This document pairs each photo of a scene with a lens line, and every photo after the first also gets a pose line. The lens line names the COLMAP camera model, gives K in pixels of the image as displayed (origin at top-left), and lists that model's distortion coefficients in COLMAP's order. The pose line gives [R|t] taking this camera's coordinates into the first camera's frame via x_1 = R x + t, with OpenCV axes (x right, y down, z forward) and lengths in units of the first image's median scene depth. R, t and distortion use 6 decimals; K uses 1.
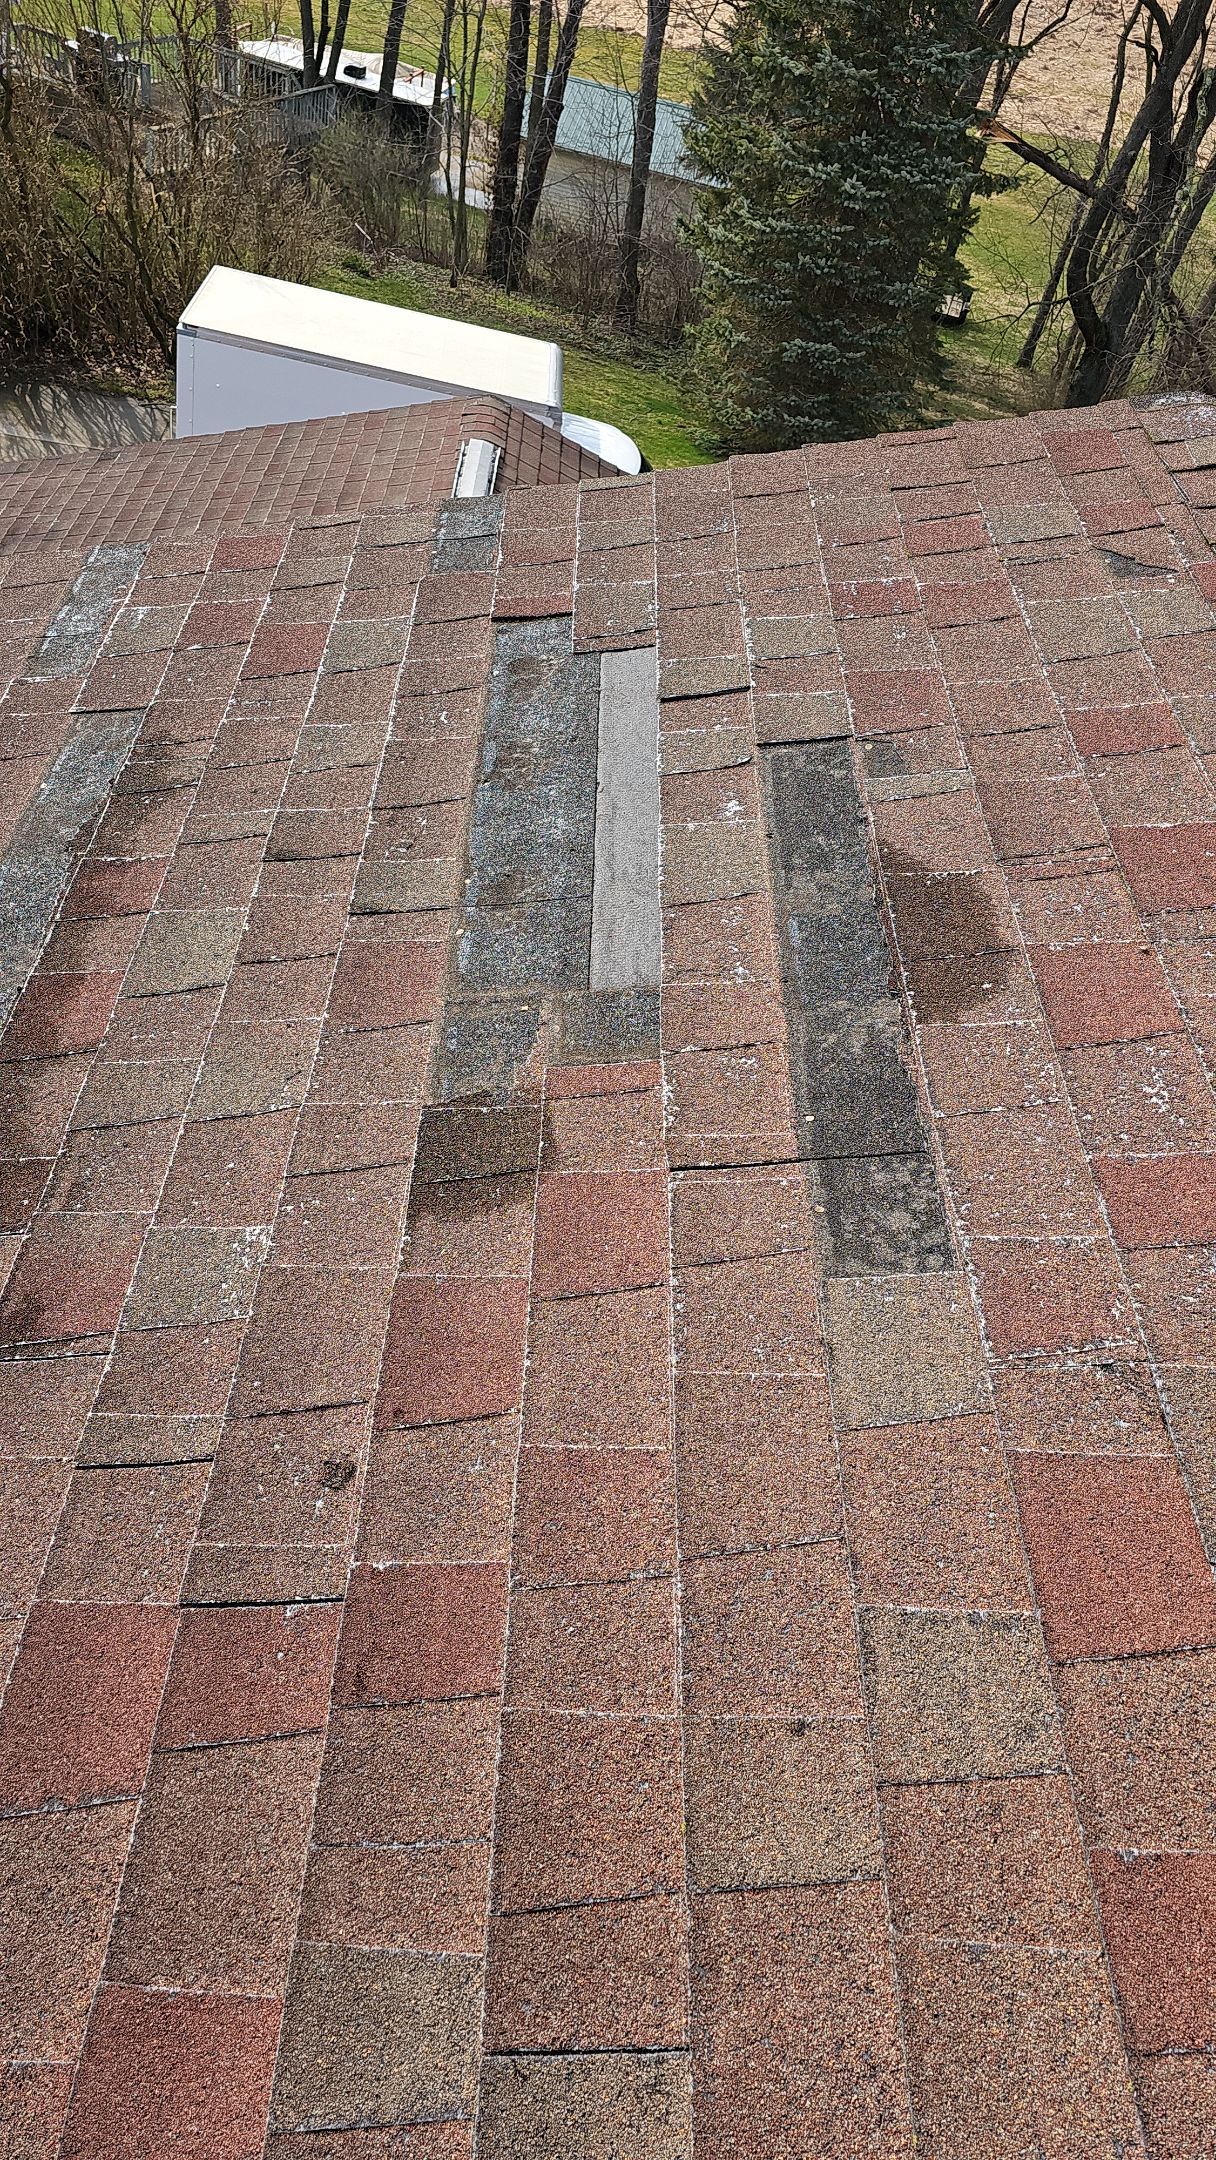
lens RADIAL K [[1436.7, 0, 637.6], [0, 1436.7, 1078.3], [0, 0, 1]] dist [0.069245, -0.056343]
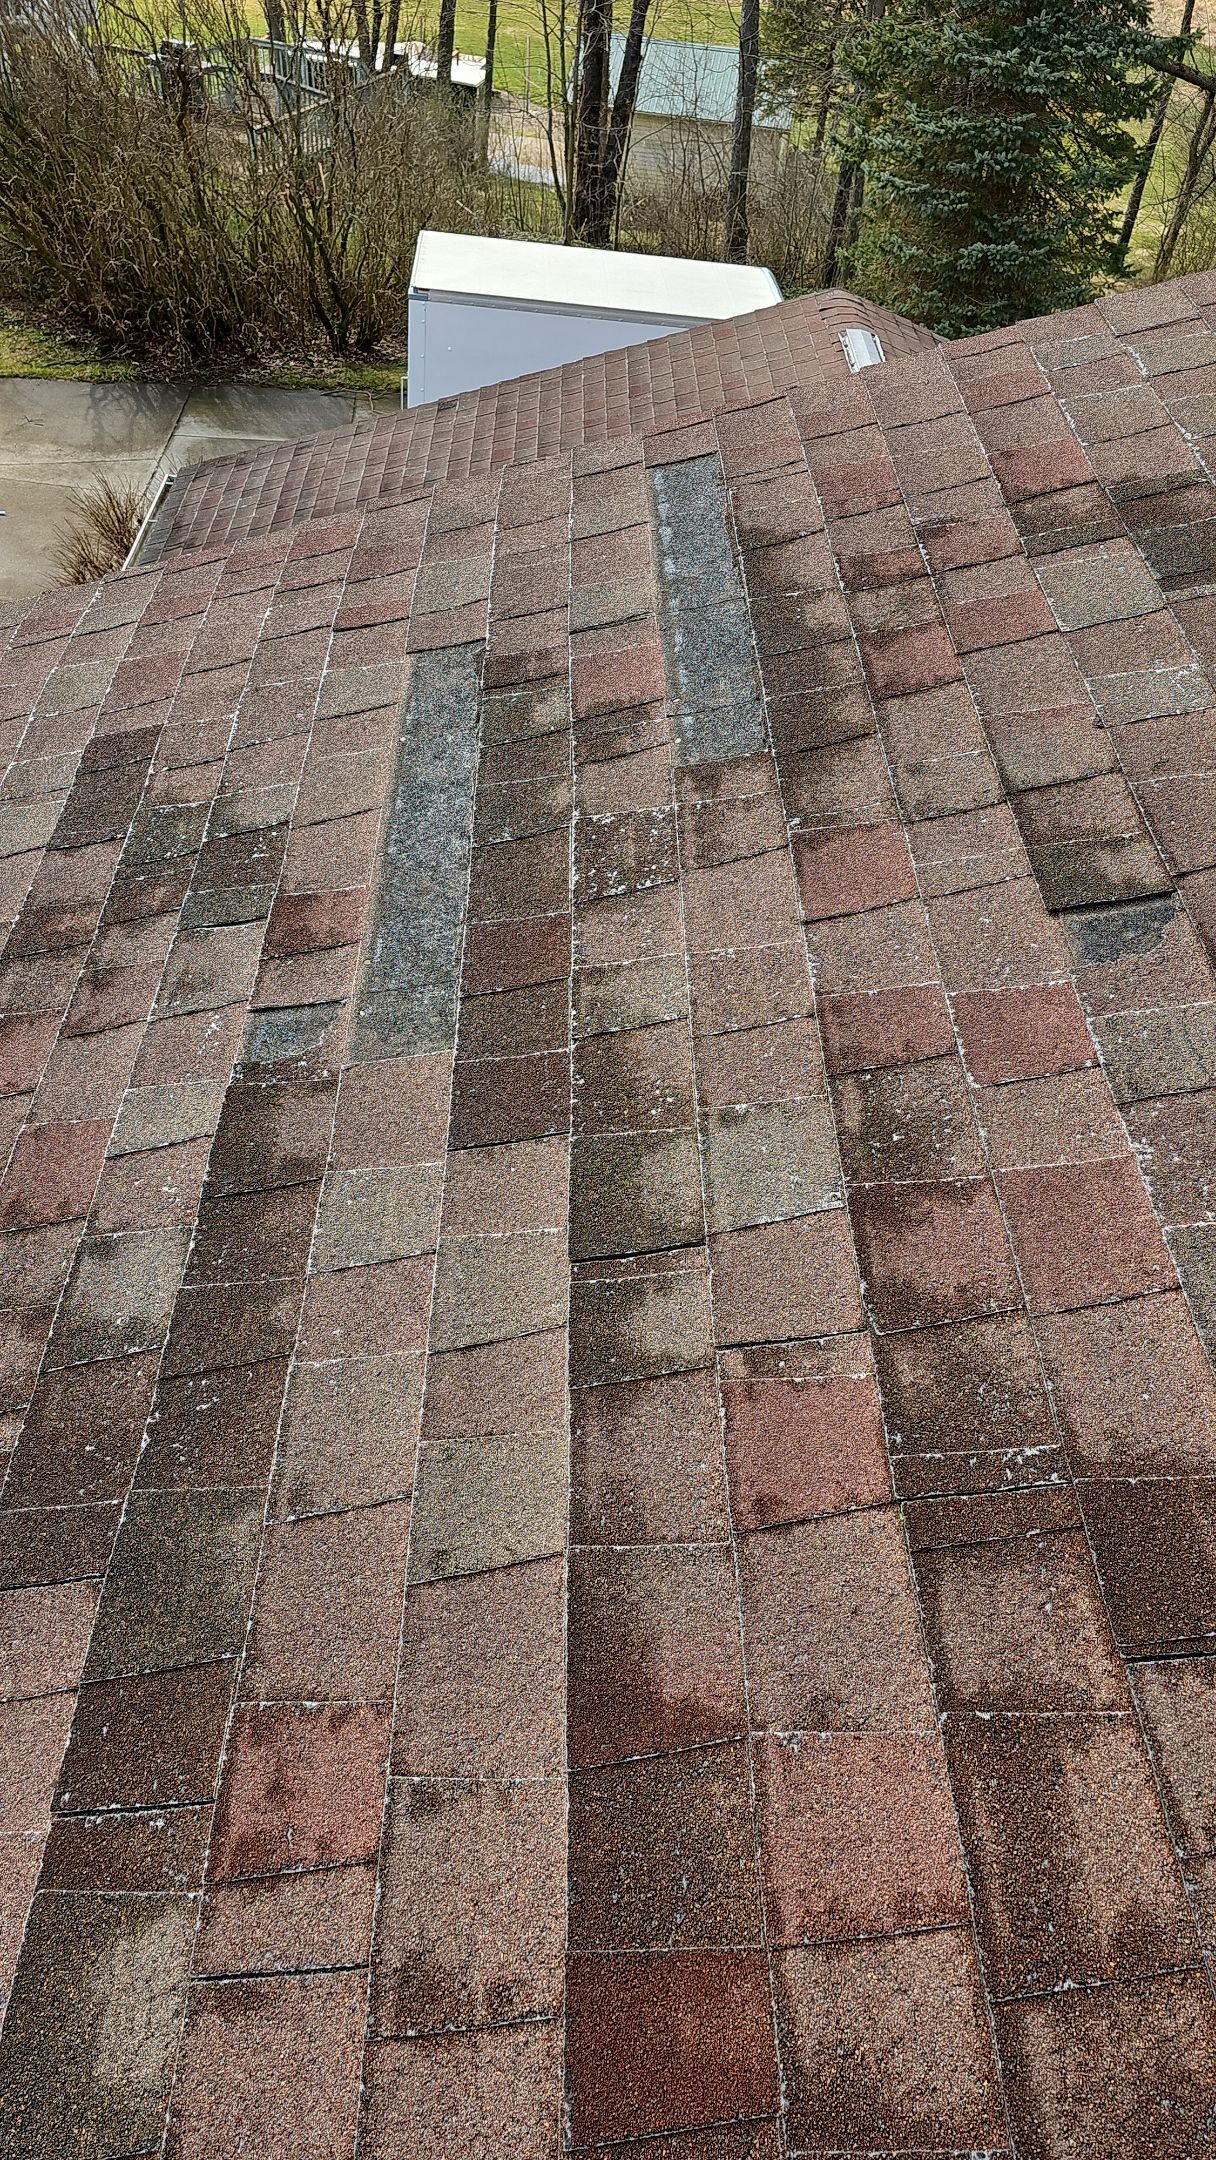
lens RADIAL K [[1455.1, 0, 609.9], [0, 1455.1, 1098.7], [0, 0, 1]] dist [0.066565, -0.056749]
pose [[0.993897, -0.091640, -0.061405, -0.939651], [0.092588, 0.995623, 0.012770, 0.123465], [0.059966, -0.018378, 0.998031, 0.075426]]
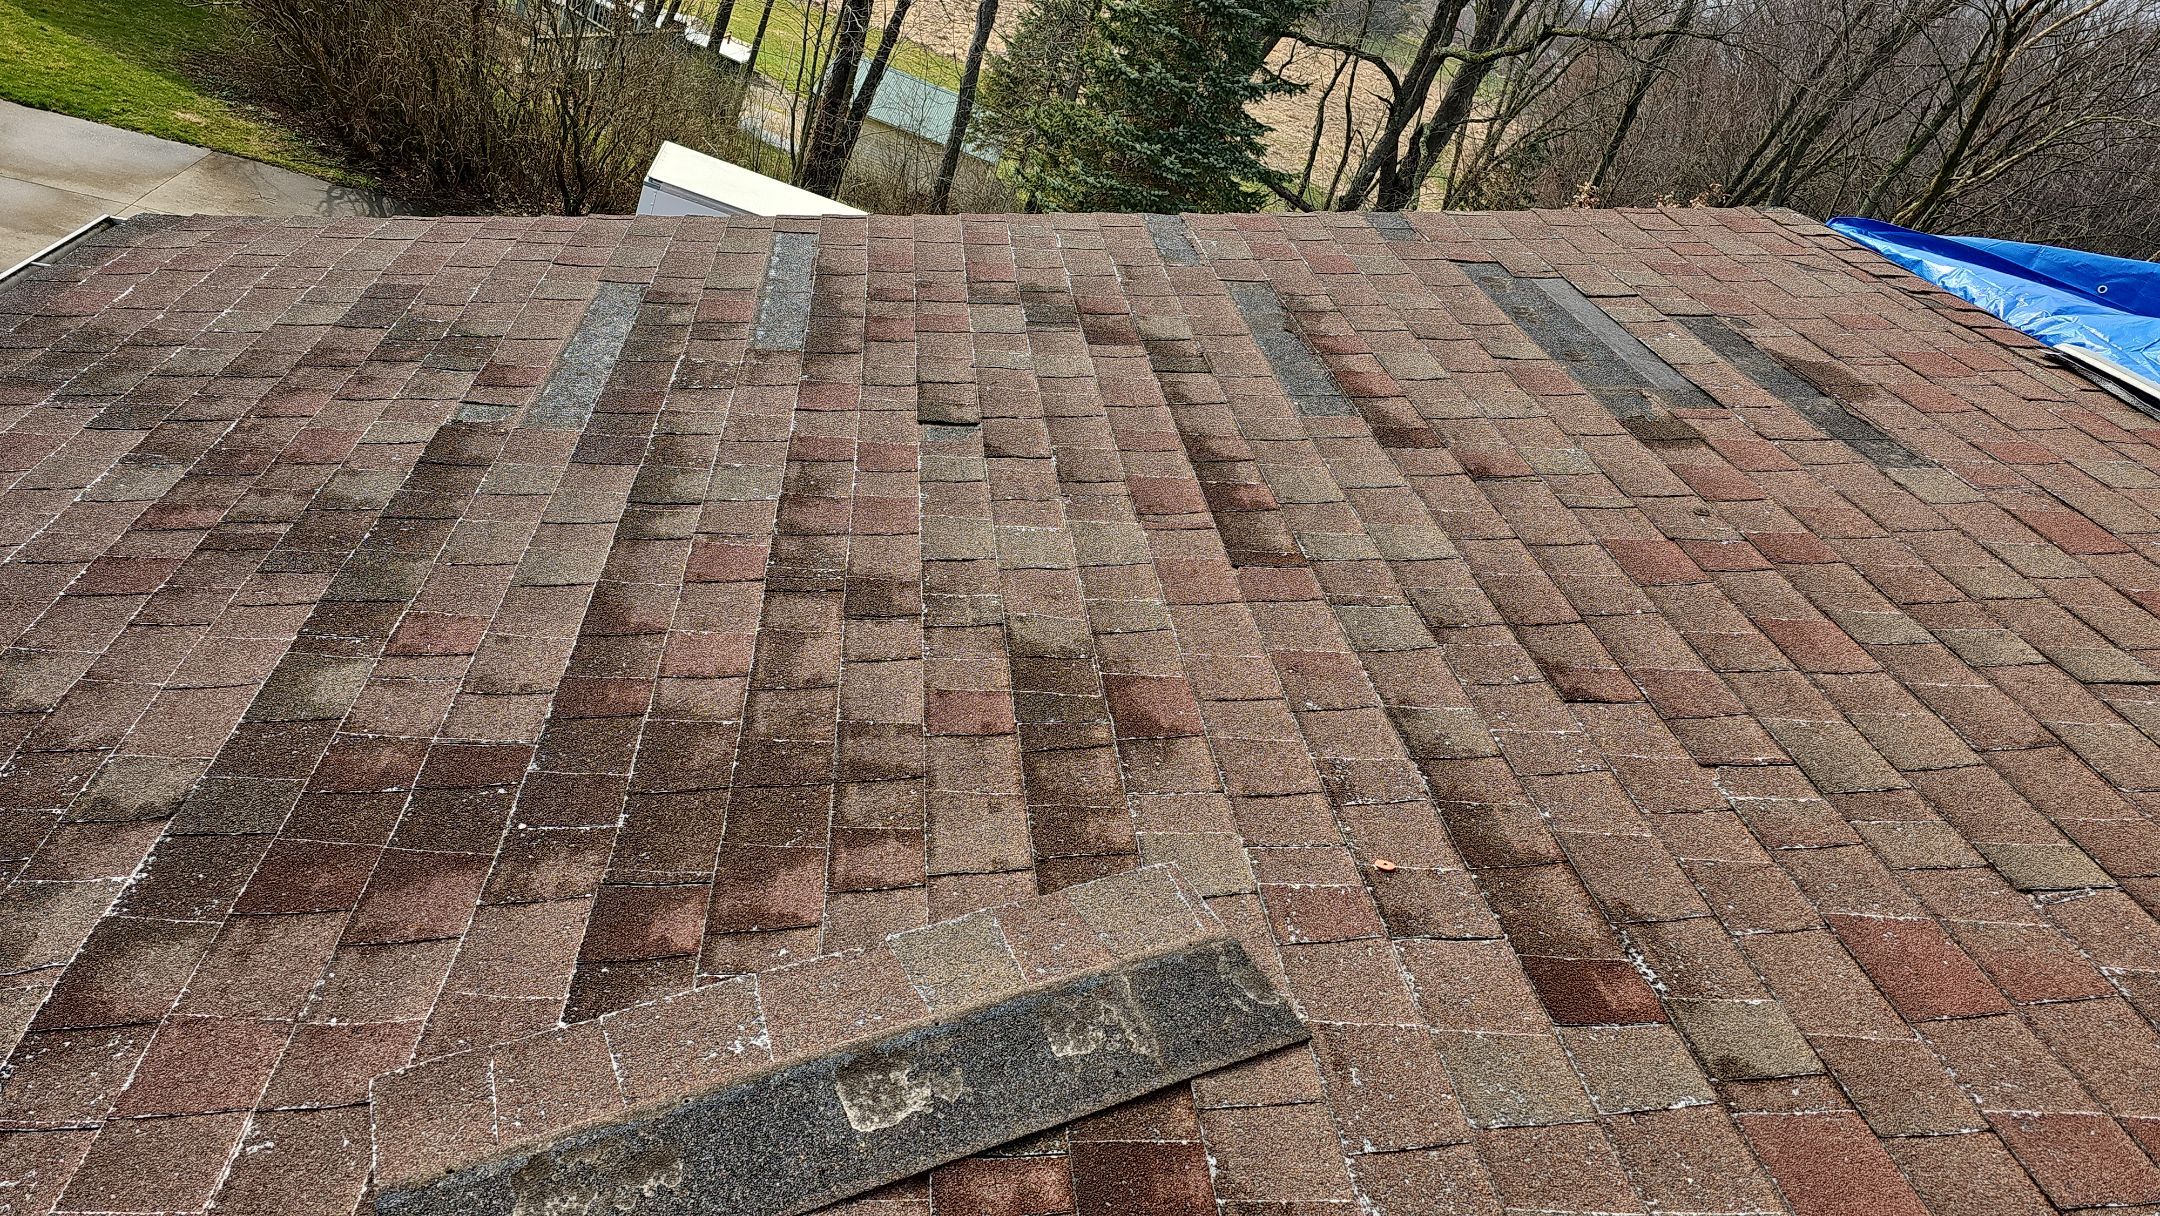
lens RADIAL K [[1455.1, 0, 1058.2], [0, 1455.1, 608.2], [0, 0, 1]] dist [0.066565, -0.056749]
pose [[0.982302, 0.089935, 0.164303, -0.844206], [-0.044782, 0.964512, -0.260212, 0.578840], [-0.181874, 0.248249, 0.951470, -0.483333]]
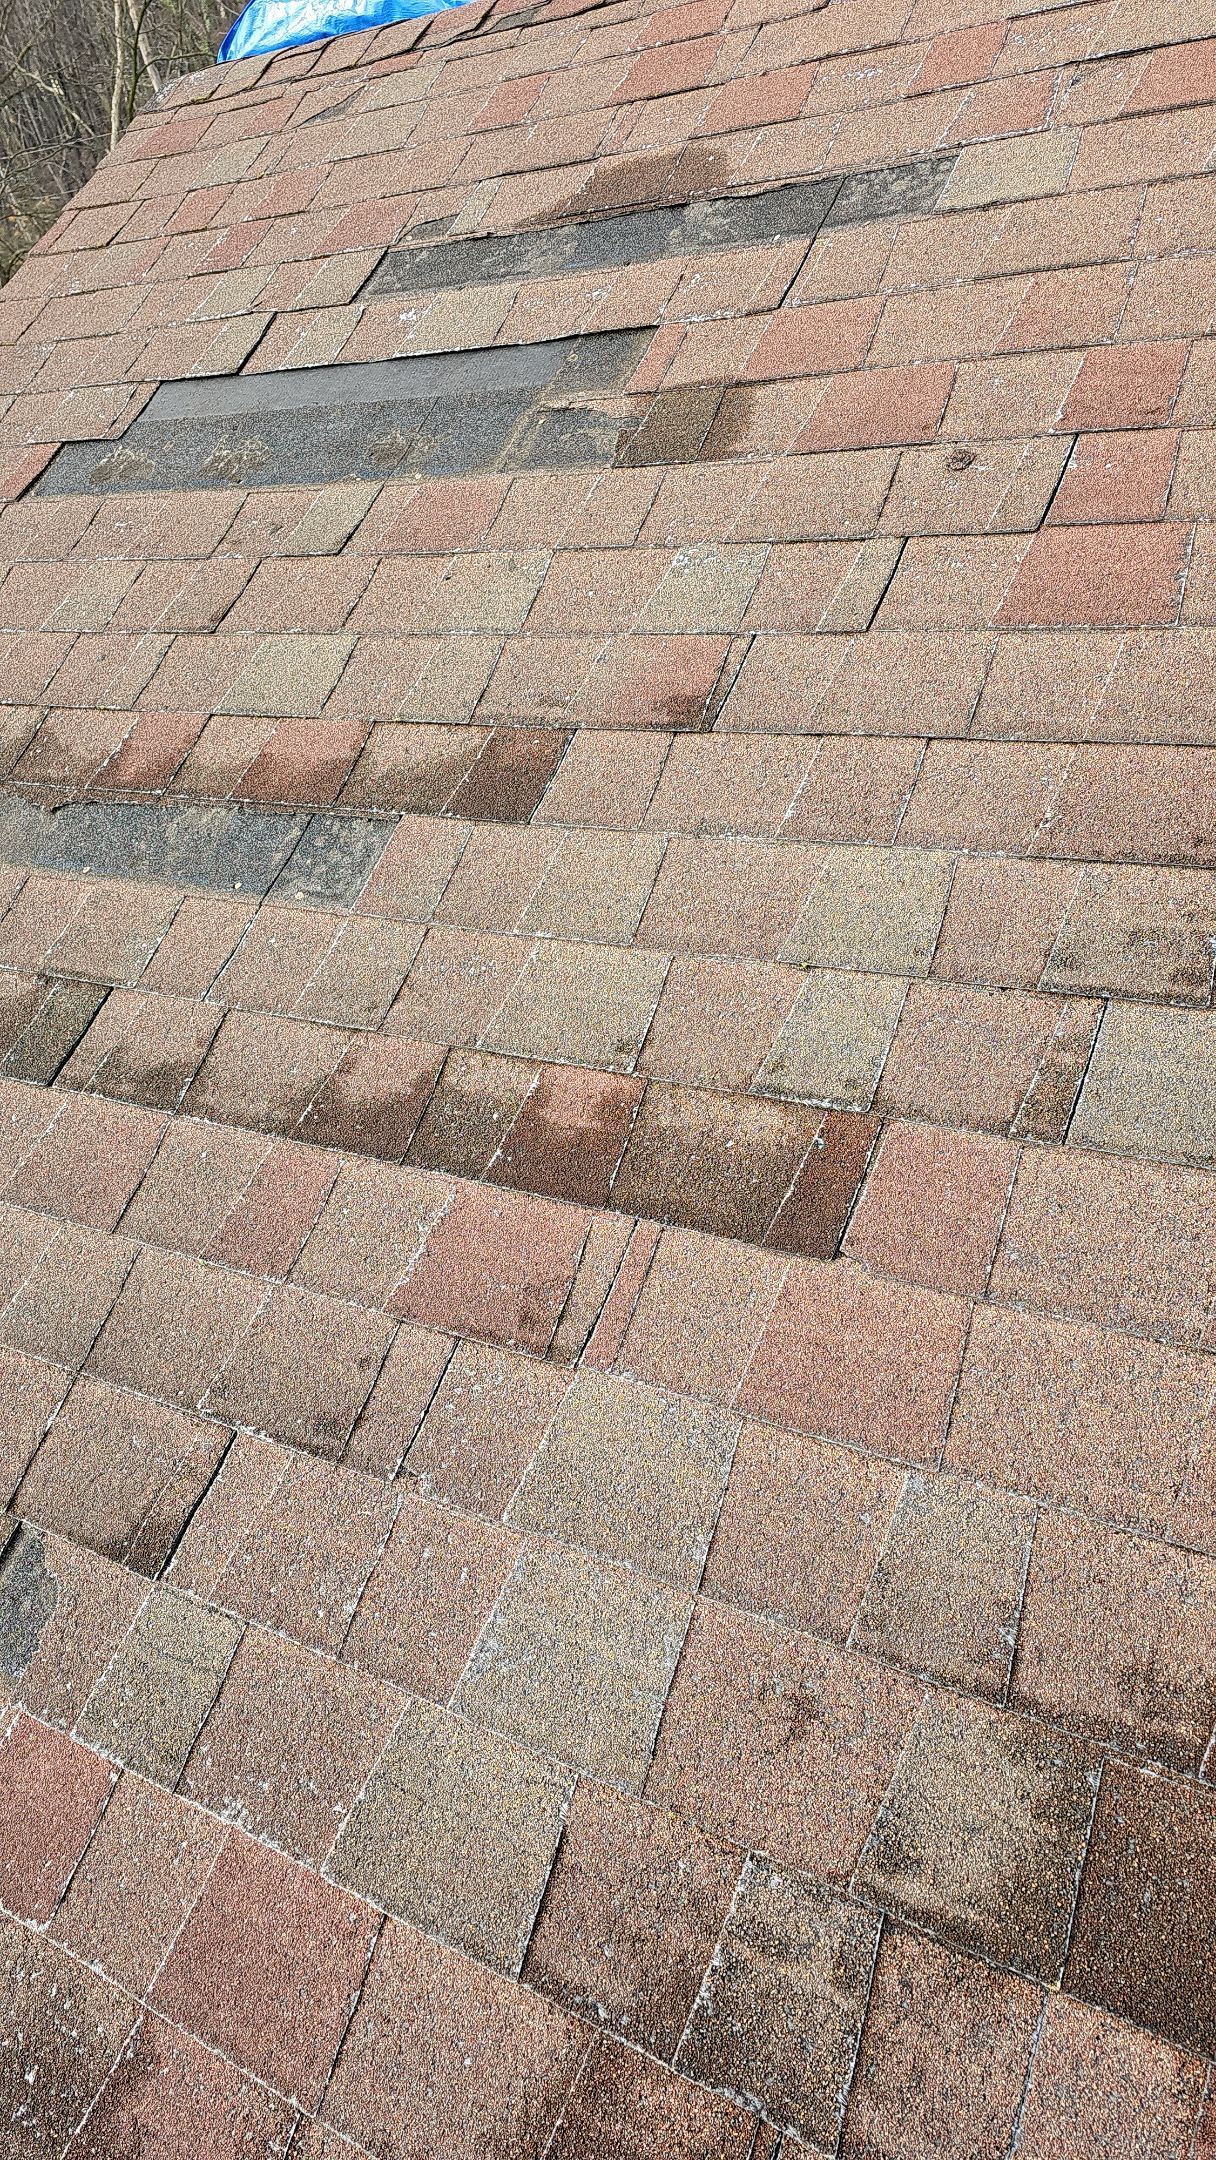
lens RADIAL K [[1455.1, 0, 609.9], [0, 1455.1, 1098.7], [0, 0, 1]] dist [0.066565, -0.056749]
pose [[0.409037, -0.778686, 0.475749, -0.760335], [0.825554, 0.537907, 0.170635, 0.062011], [-0.388780, 0.322960, 0.862871, 0.126725]]
